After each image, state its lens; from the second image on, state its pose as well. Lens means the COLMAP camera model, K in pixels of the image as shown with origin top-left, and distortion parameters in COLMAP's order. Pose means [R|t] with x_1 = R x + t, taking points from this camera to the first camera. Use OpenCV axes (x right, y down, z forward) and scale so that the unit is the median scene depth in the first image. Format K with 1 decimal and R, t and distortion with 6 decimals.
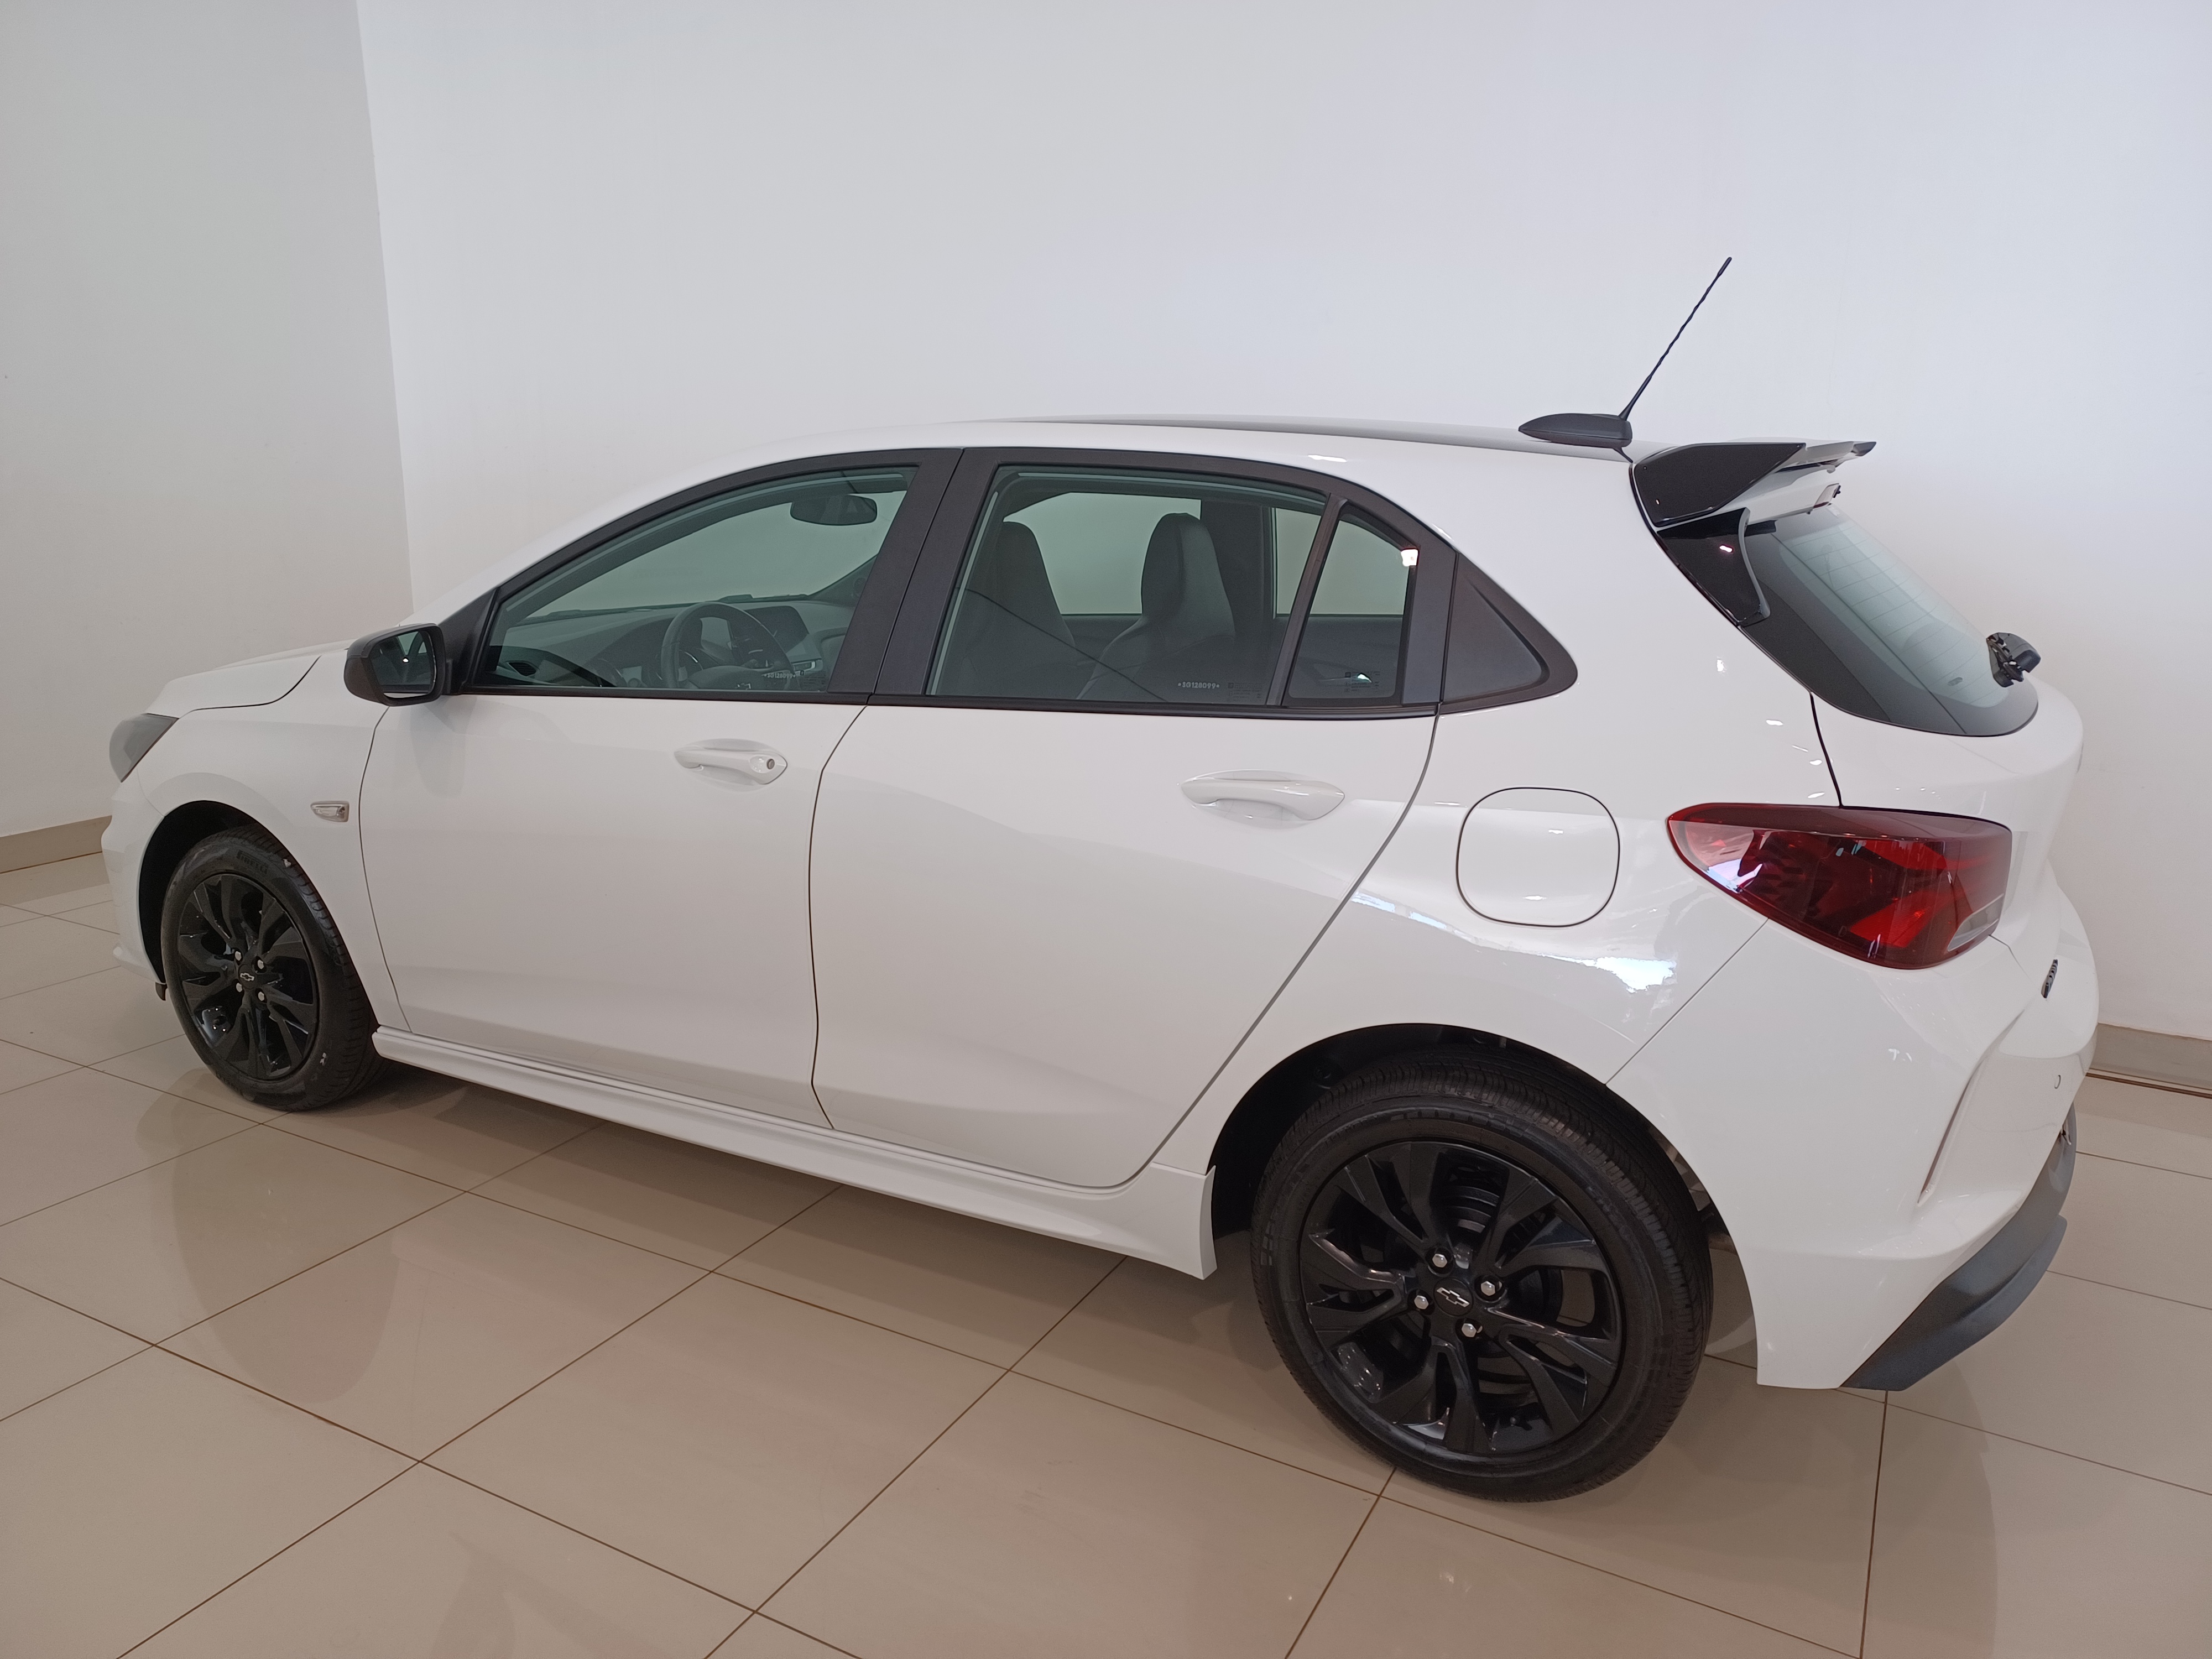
lens RADIAL K [[1620.6, 0, 1041.9], [0, 1620.6, 829.2], [0, 0, 1]] dist [0.000582, -0.002974]
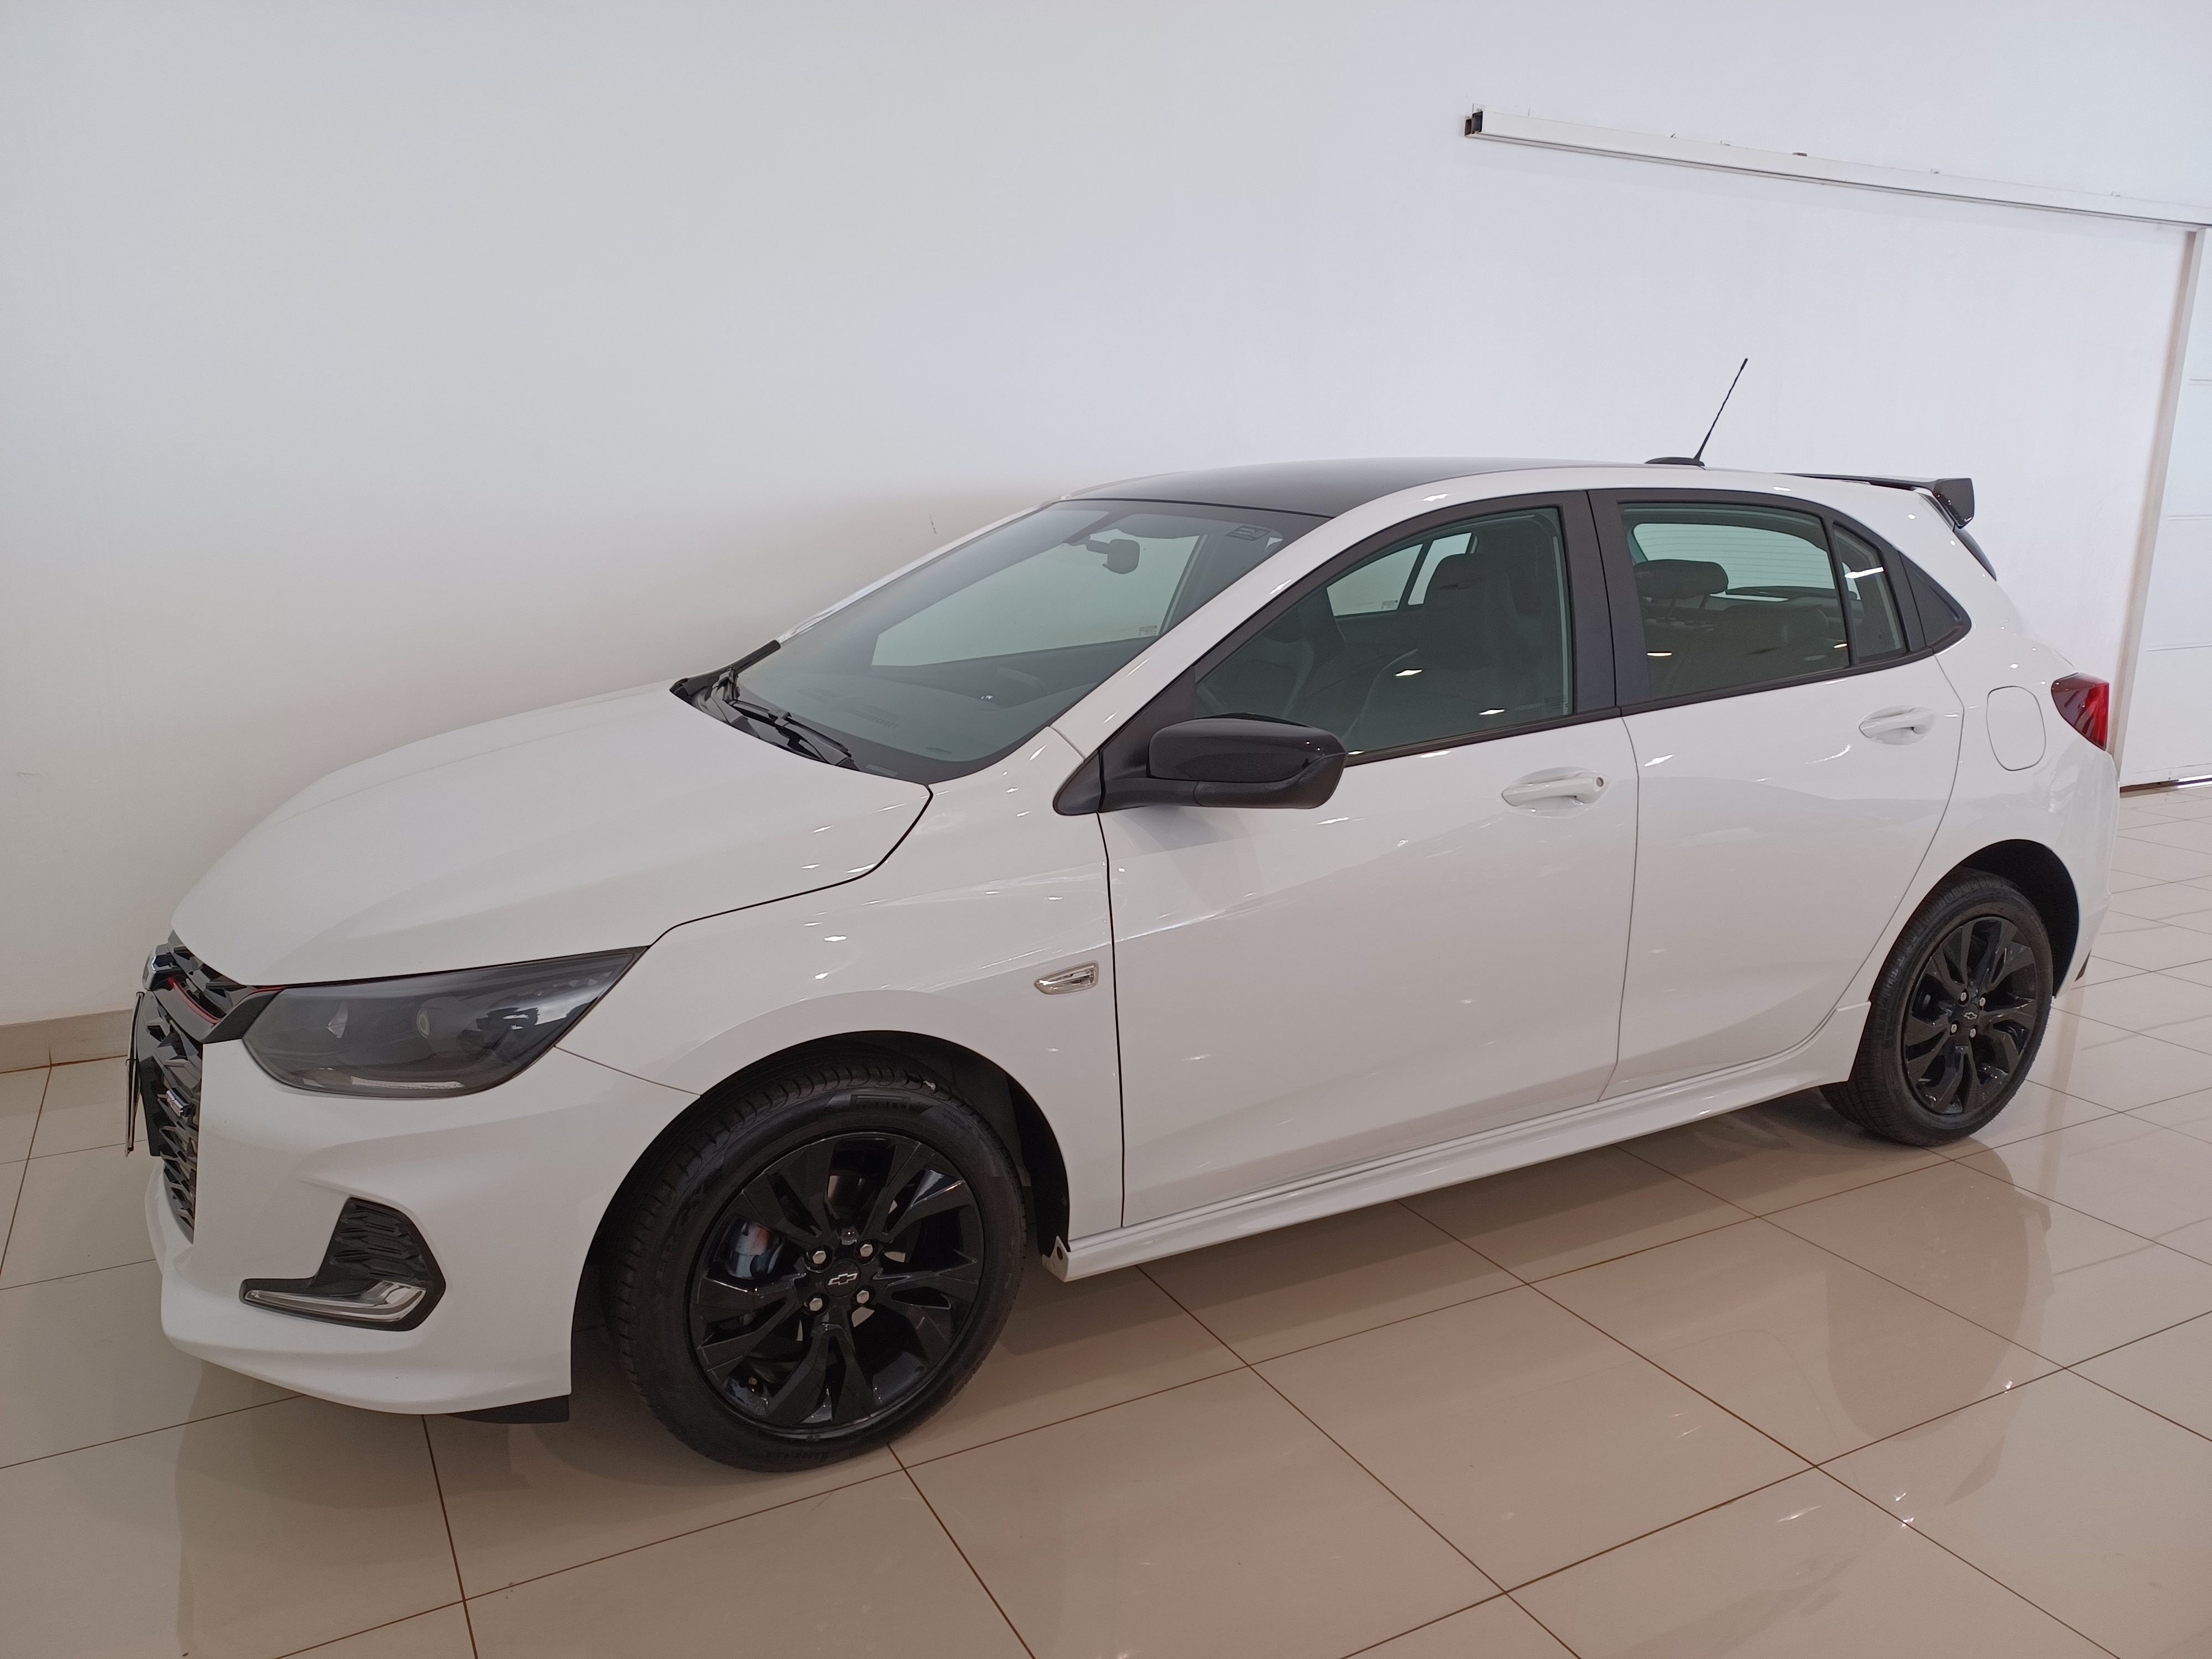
lens RADIAL K [[1620.6, 0, 1041.9], [0, 1620.6, 829.2], [0, 0, 1]] dist [0.000582, -0.002974]
pose [[0.558108, -0.193197, 0.806964, -1.189964], [0.204588, 0.974532, 0.091819, -0.175243], [-0.804151, 0.113850, 0.583420, 0.624221]]
